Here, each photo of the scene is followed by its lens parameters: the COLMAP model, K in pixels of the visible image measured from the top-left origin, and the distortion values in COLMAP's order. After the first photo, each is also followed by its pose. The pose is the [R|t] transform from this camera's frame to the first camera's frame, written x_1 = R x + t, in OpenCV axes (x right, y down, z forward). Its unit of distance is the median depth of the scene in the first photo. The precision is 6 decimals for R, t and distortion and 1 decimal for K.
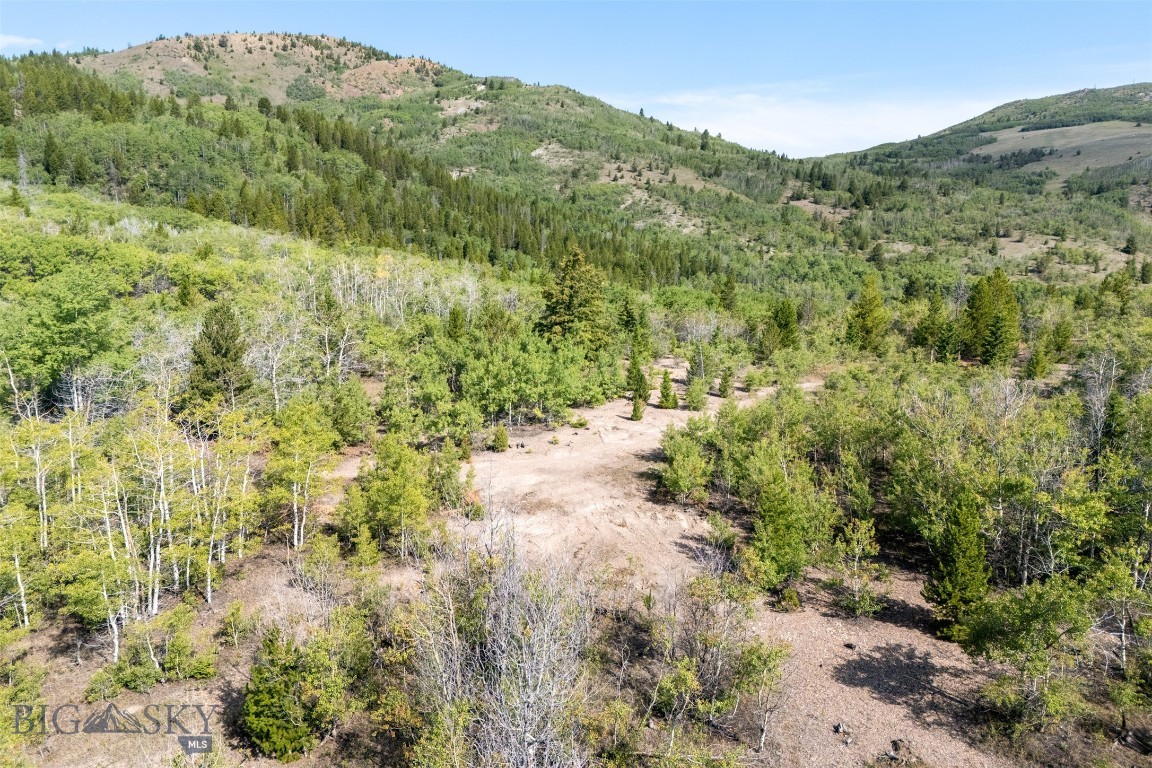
lens RADIAL K [[872.7, 0, 573.5], [0, 872.7, 362.1], [0, 0, 1]] dist [0.109395, -0.128695]
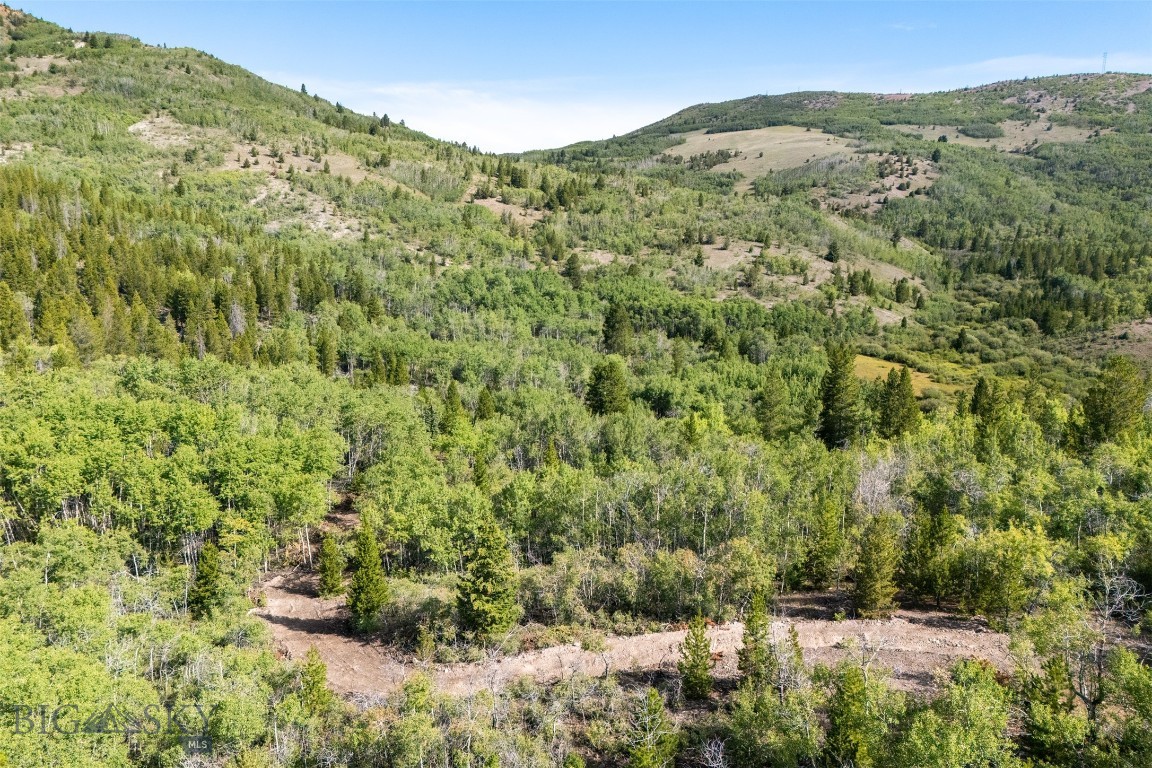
lens RADIAL K [[868.1, 0, 581.9], [0, 868.1, 367.9], [0, 0, 1]] dist [0.126273, -0.130293]
pose [[0.947335, -0.053355, 0.315769, 0.075106], [0.050219, 0.998575, 0.018065, -0.034541], [-0.316283, -0.001256, 0.948664, 0.190550]]
